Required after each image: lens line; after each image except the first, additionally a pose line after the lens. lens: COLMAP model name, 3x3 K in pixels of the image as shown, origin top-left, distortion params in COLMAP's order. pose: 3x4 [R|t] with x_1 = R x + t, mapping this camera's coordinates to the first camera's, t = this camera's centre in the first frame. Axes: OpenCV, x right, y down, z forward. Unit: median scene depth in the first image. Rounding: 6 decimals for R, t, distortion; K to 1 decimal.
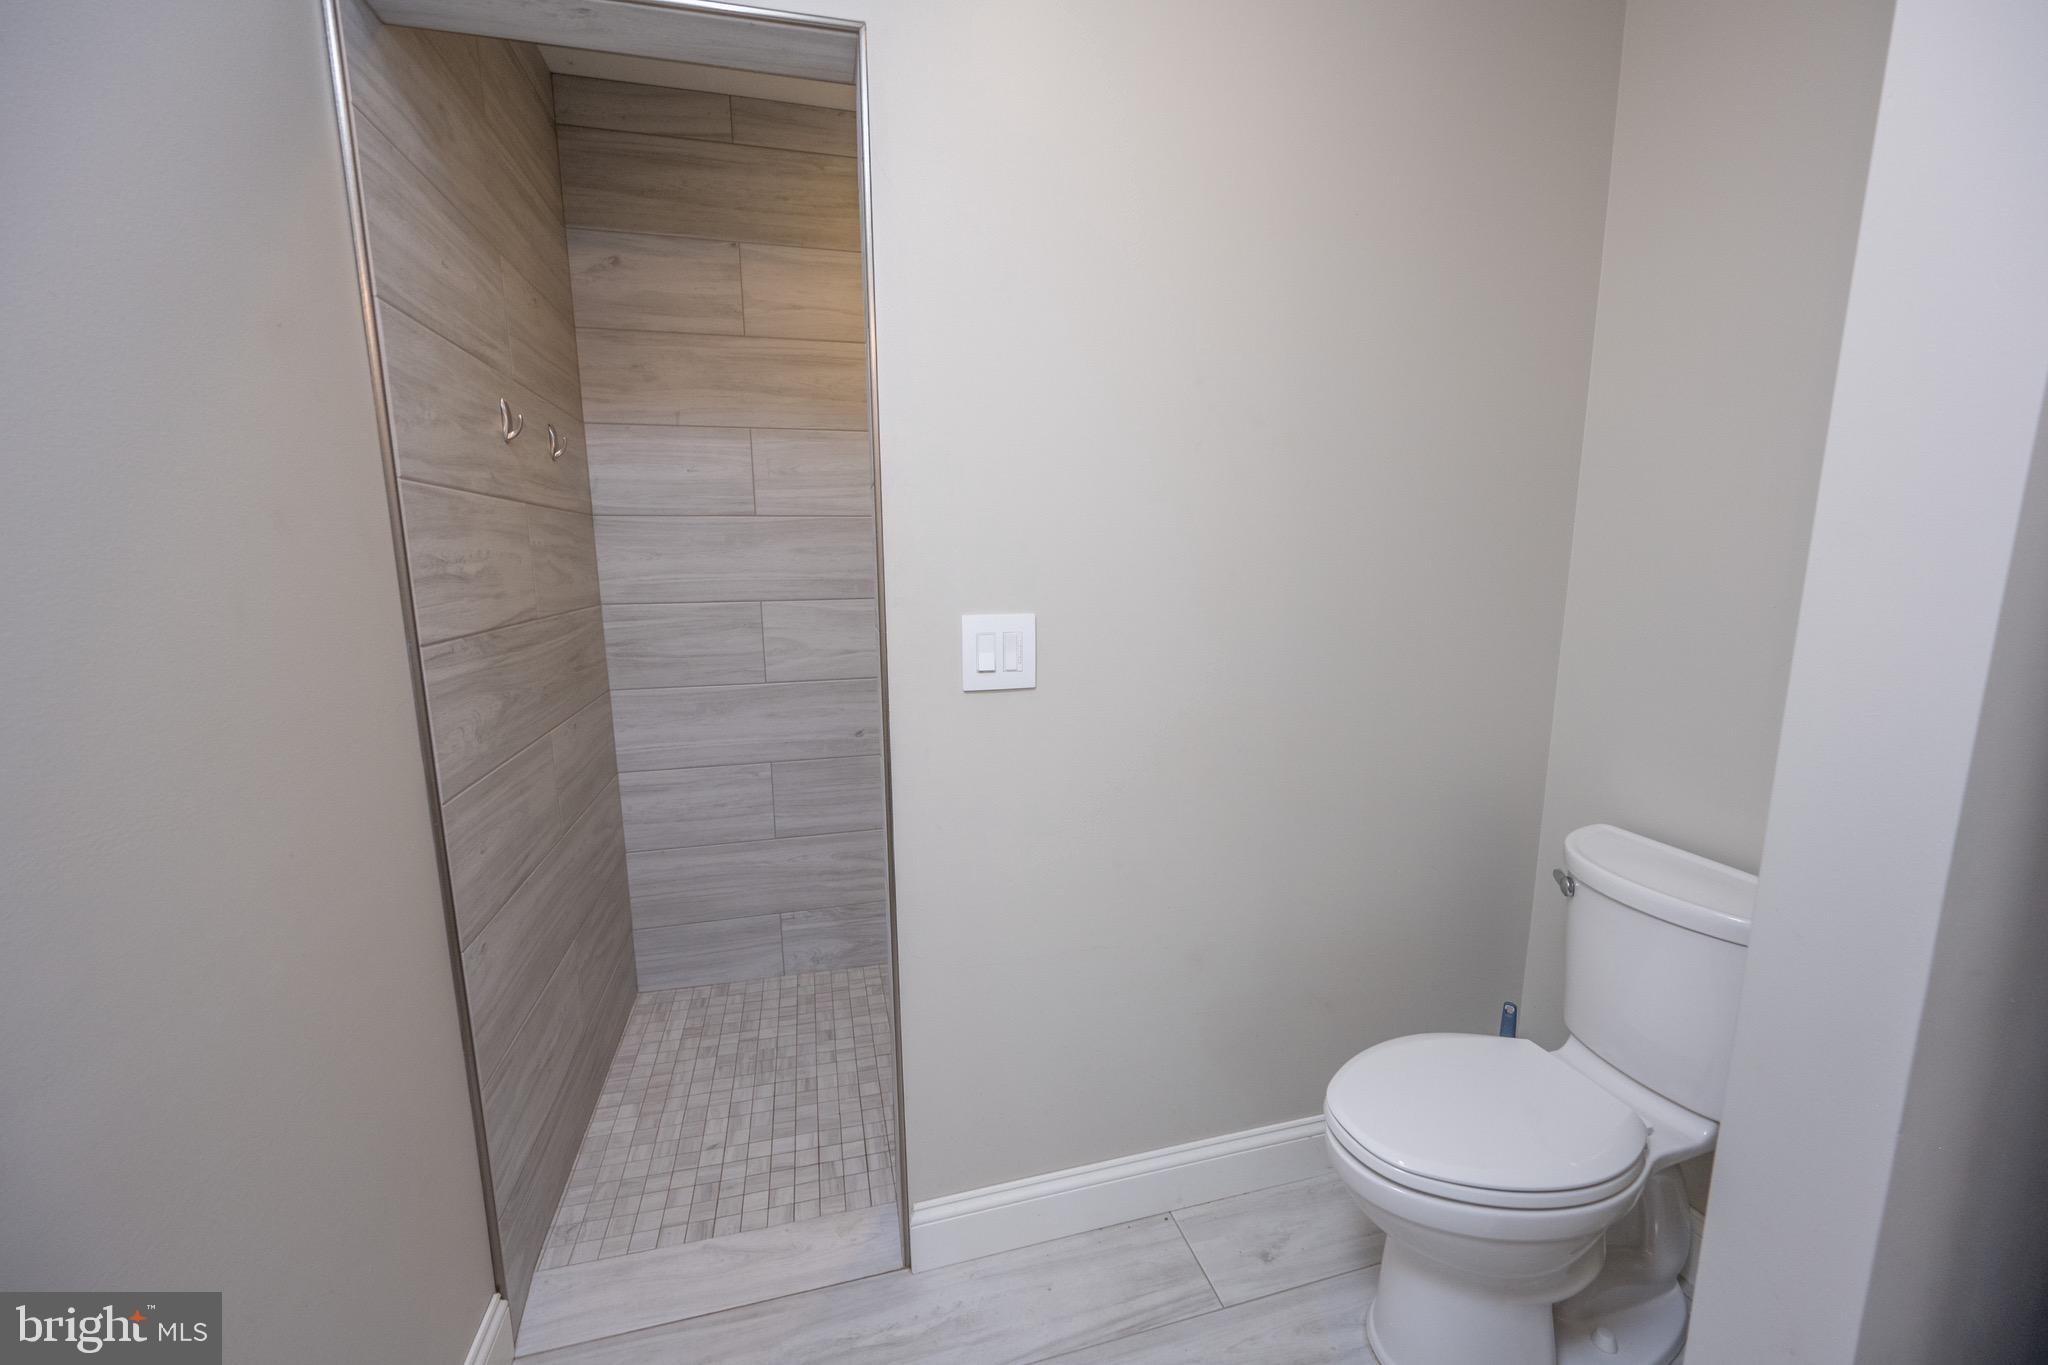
lens RADIAL K [[803.4, 0, 1022.1], [0, 803.4, 688.9], [0, 0, 1]] dist [-0.000324, -0.000060]
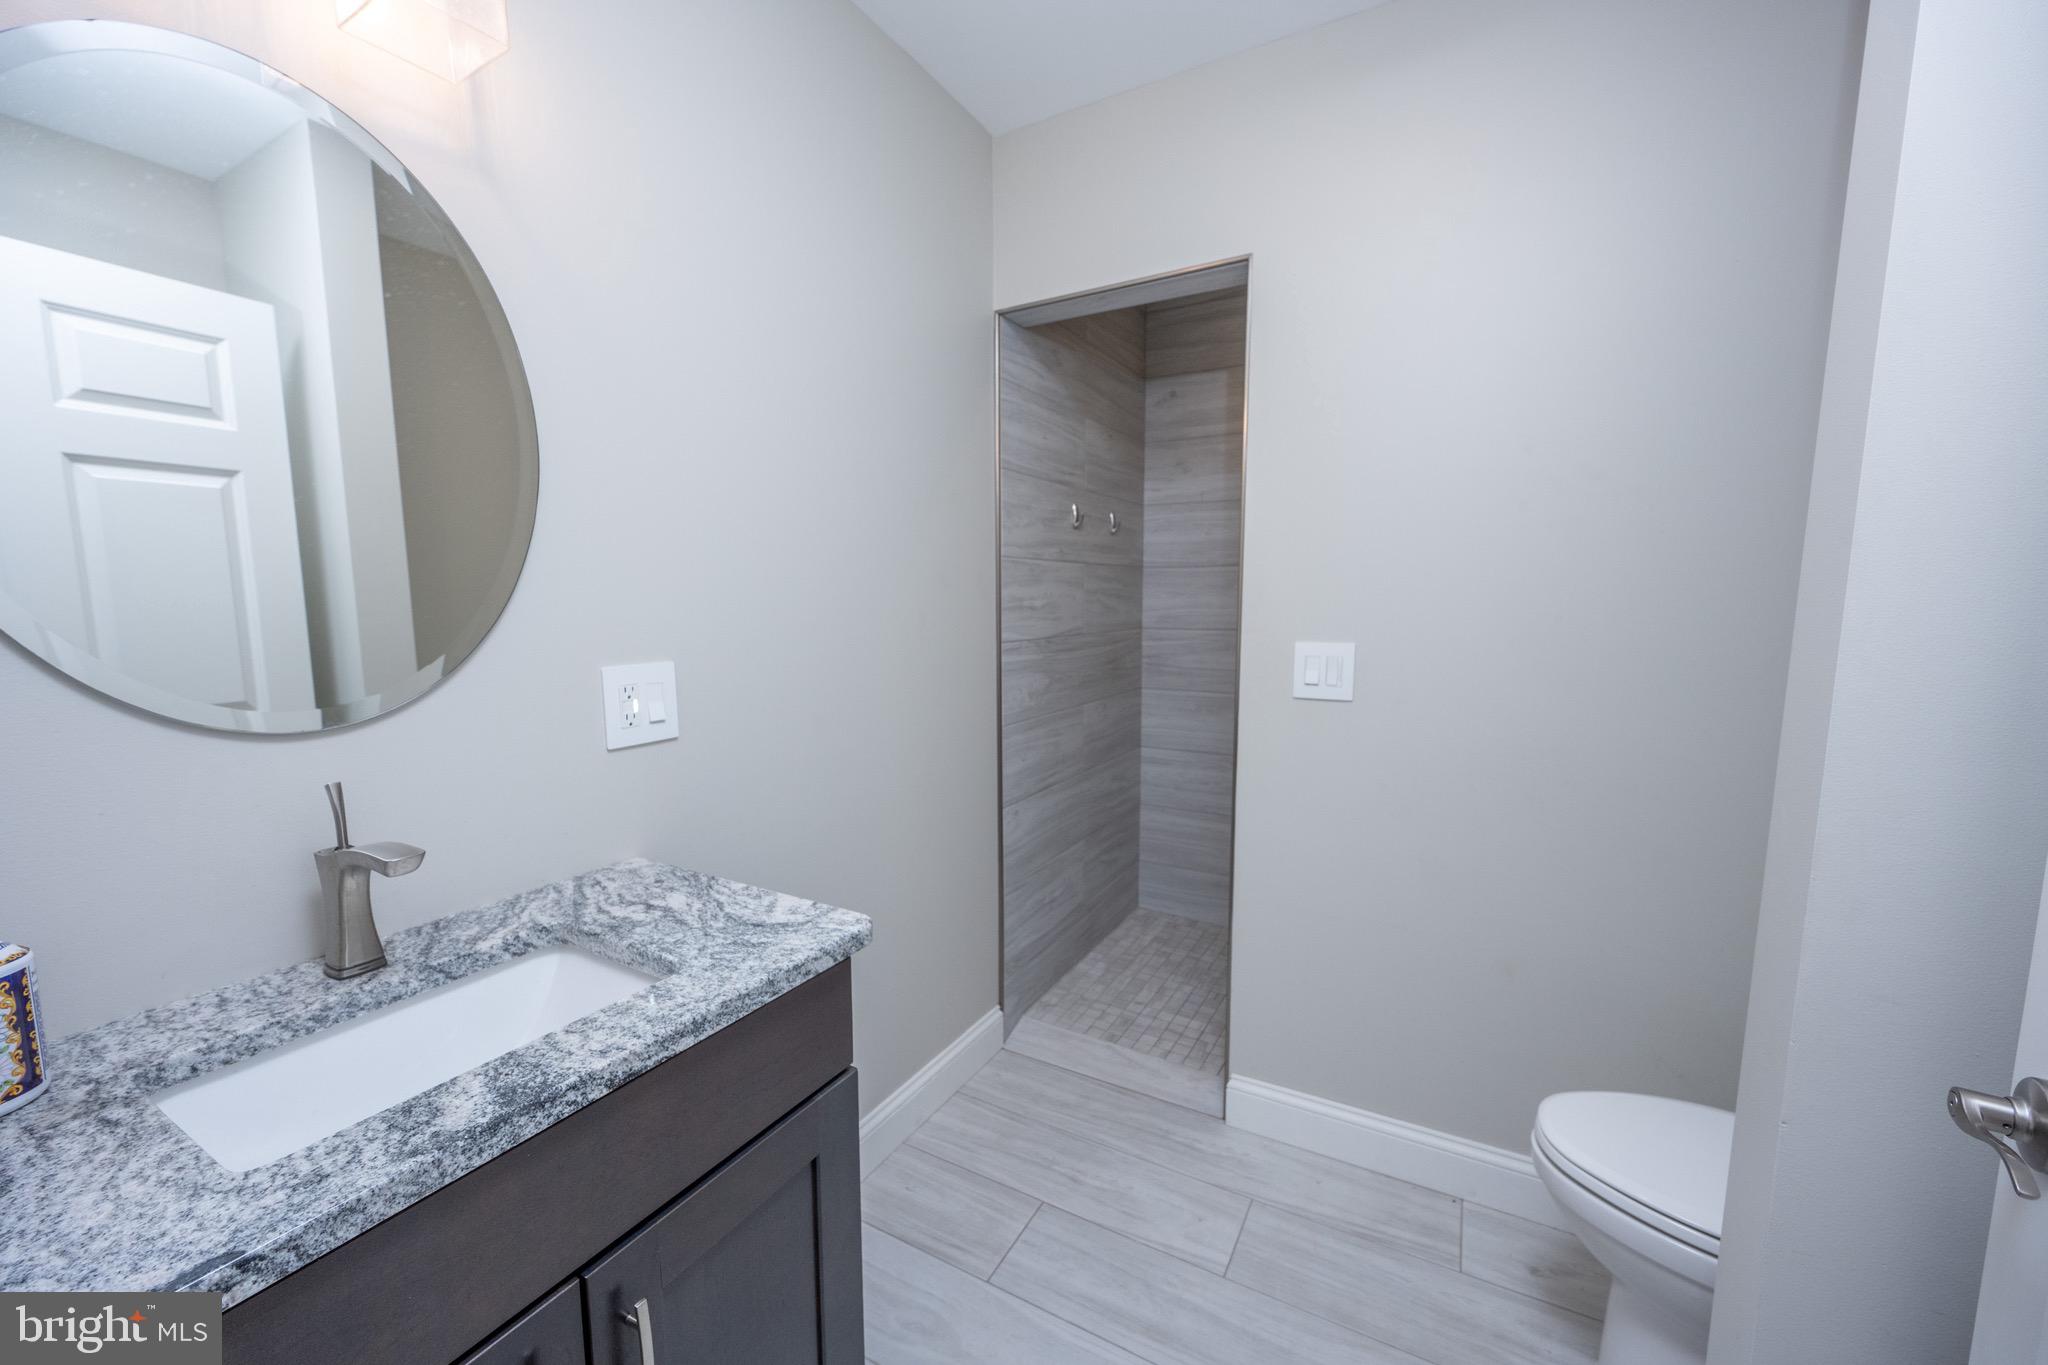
lens RADIAL K [[803.4, 0, 1022.1], [0, 803.4, 688.9], [0, 0, 1]] dist [-0.000324, -0.000060]
pose [[0.713964, 0.087164, -0.694736, 0.457118], [-0.117767, 0.993035, 0.003563, 0.031779], [0.690208, 0.079273, 0.719256, -0.248985]]
